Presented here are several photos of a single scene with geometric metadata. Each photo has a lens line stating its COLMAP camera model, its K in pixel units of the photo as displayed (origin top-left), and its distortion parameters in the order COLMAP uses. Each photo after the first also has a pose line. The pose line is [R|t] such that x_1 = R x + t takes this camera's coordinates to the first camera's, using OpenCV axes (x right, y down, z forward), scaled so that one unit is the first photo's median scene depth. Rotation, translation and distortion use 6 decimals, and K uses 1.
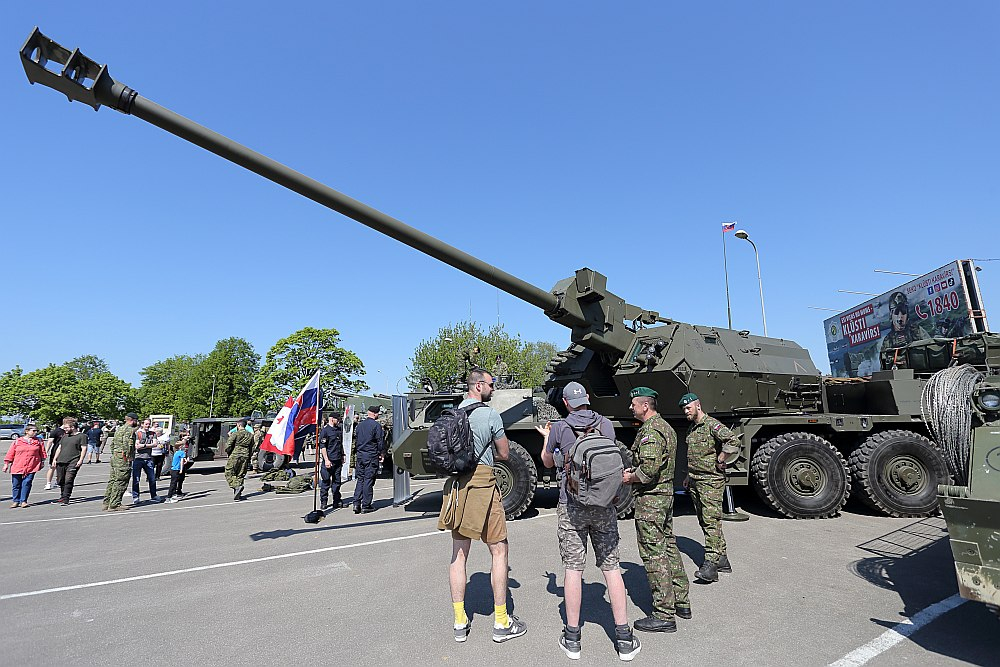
lens RADIAL K [[437.0, 0, 520.3], [0, 437.0, 334.7], [0, 0, 1]] dist [0.002395, 0.000390]
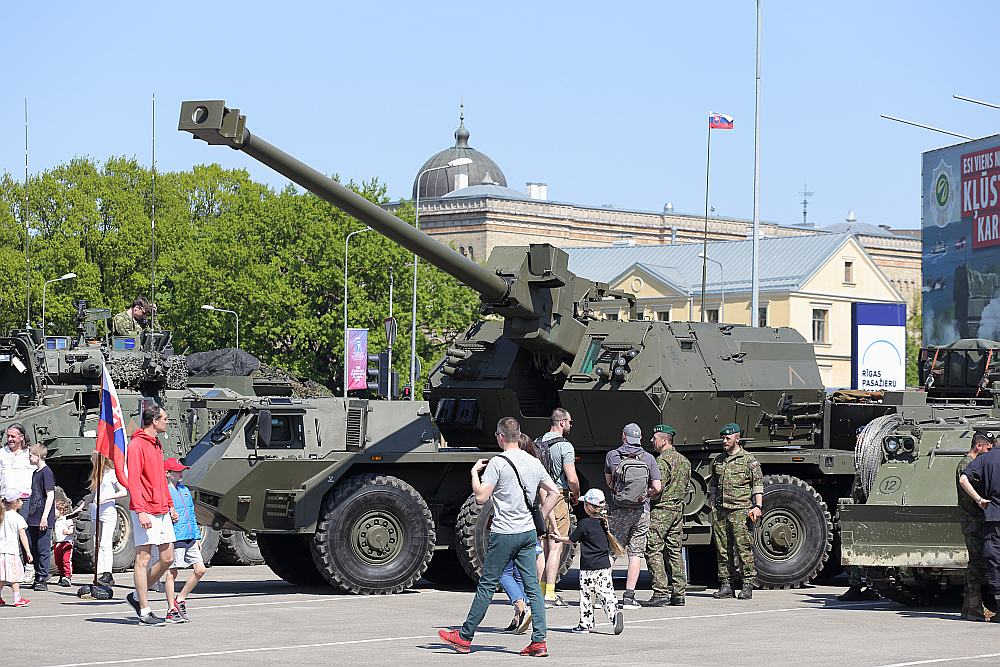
lens RADIAL K [[2715.1, 0, 500.0], [0, 2715.1, 333.5], [0, 0, 1]] dist [0.006586, 0.350053]
pose [[0.909409, 0.040073, 0.413967, -1.653730], [-0.101839, 0.986502, 0.128226, -0.535904], [-0.403241, -0.158768, 0.901215, -2.826729]]
